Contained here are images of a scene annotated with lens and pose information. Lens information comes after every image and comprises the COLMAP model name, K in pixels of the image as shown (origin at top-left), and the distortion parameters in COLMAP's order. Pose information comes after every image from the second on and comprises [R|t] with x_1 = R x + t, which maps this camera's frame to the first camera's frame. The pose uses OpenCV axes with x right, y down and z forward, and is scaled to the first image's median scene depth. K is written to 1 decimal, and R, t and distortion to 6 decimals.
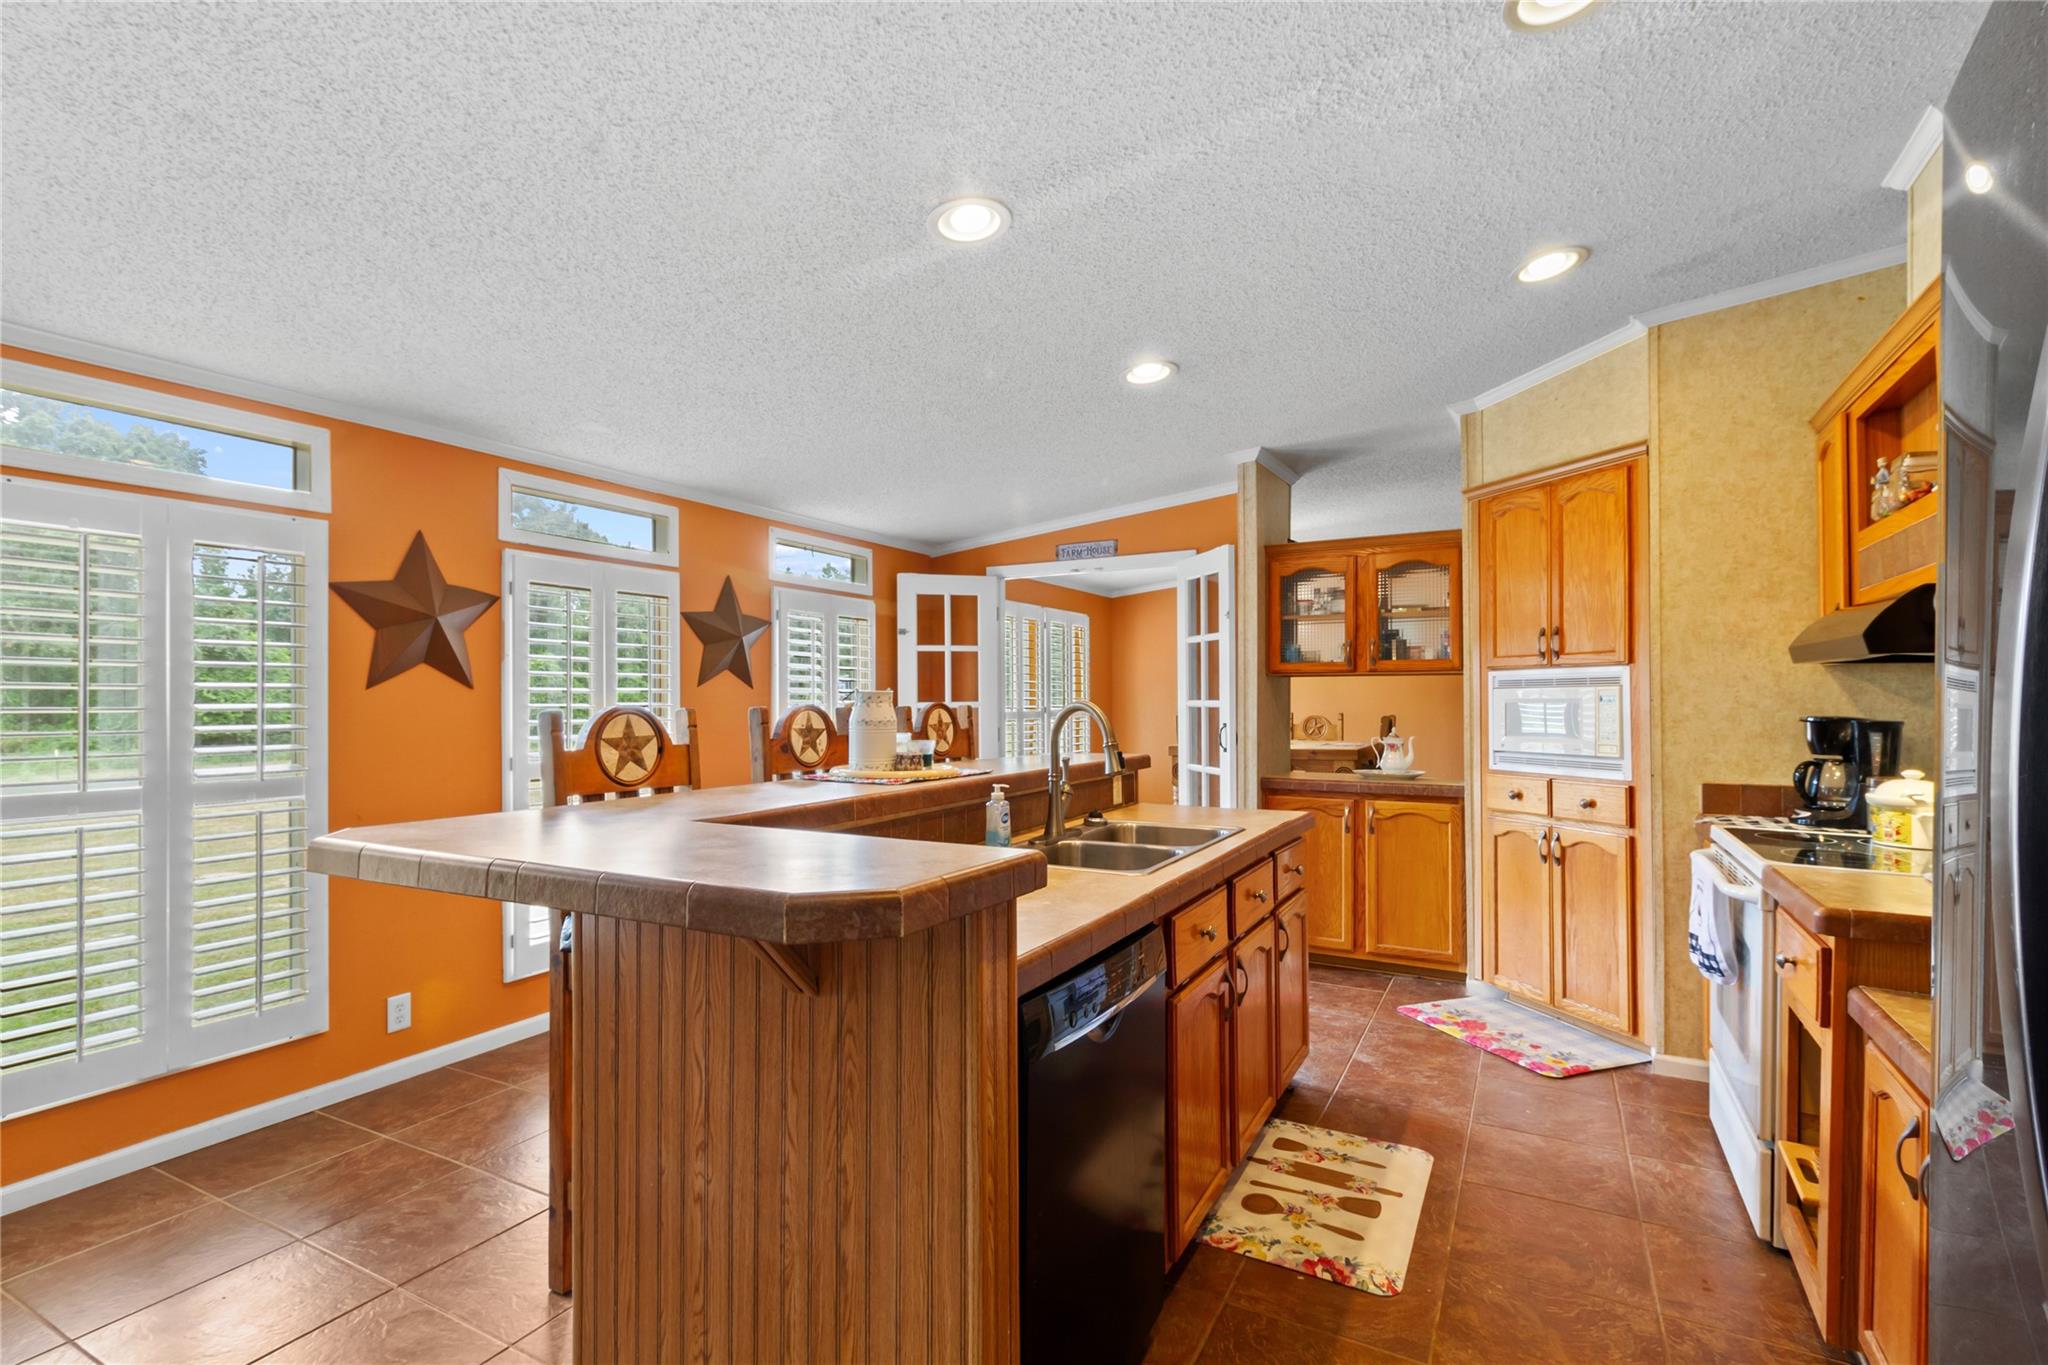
lens RADIAL K [[953.2, 0, 1025.2], [0, 953.2, 695.5], [0, 0, 1]] dist [0.000337, 0.000204]
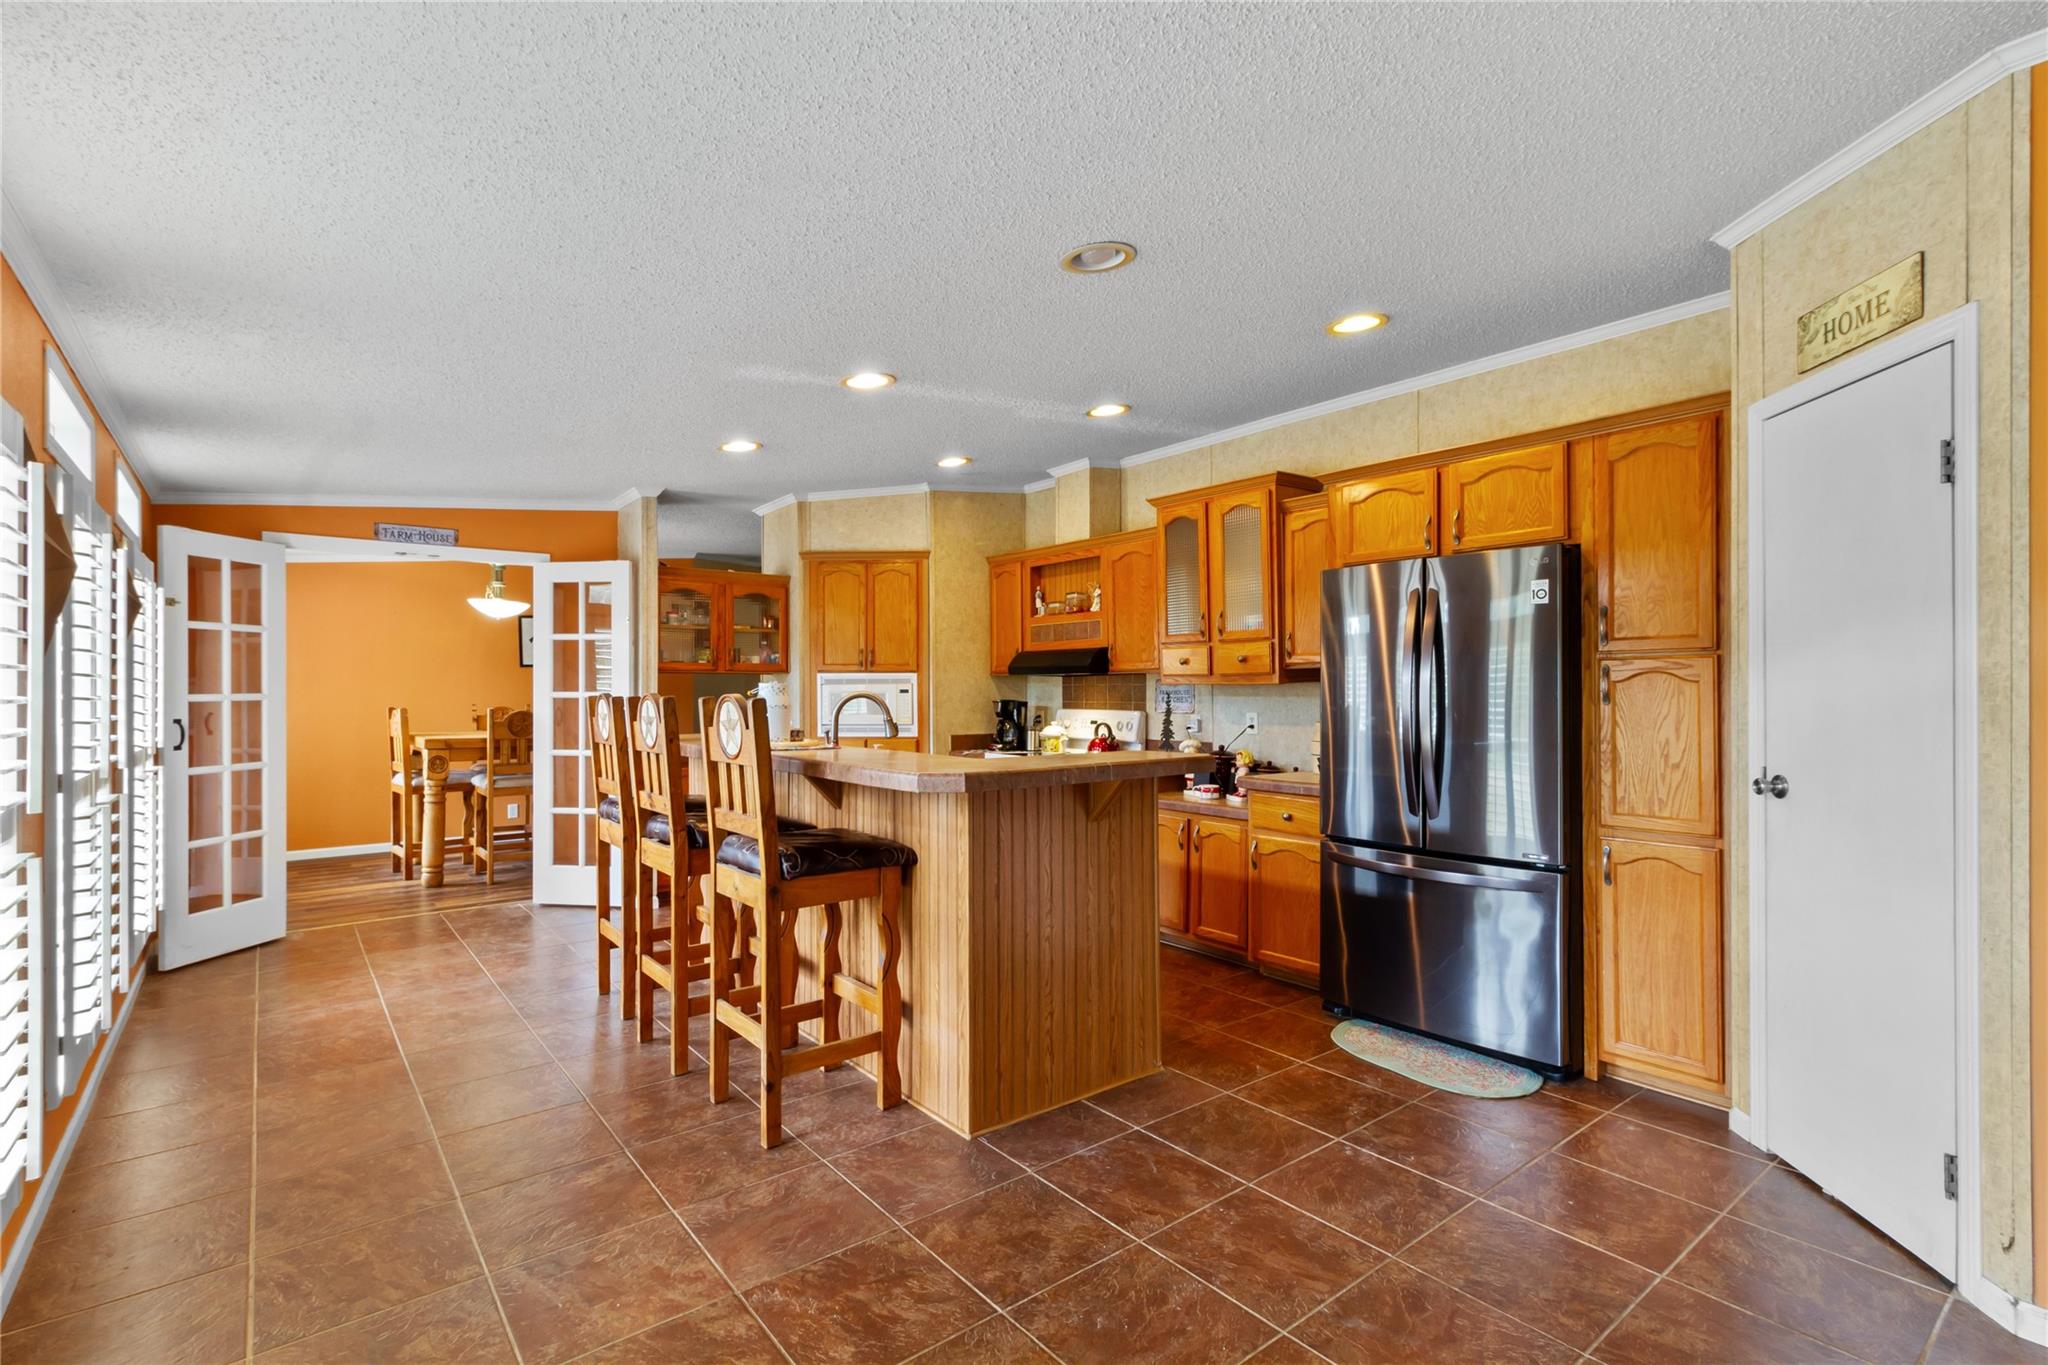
lens RADIAL K [[953.2, 0, 1019.5], [0, 953.2, 687.6], [0, 0, 1]] dist [0.000337, 0.000204]
pose [[0.392171, 0.005463, 0.919876, -0.980531], [-0.005656, 0.999978, -0.003528, 0.001996], [-0.919875, -0.003819, 0.392193, 0.117444]]
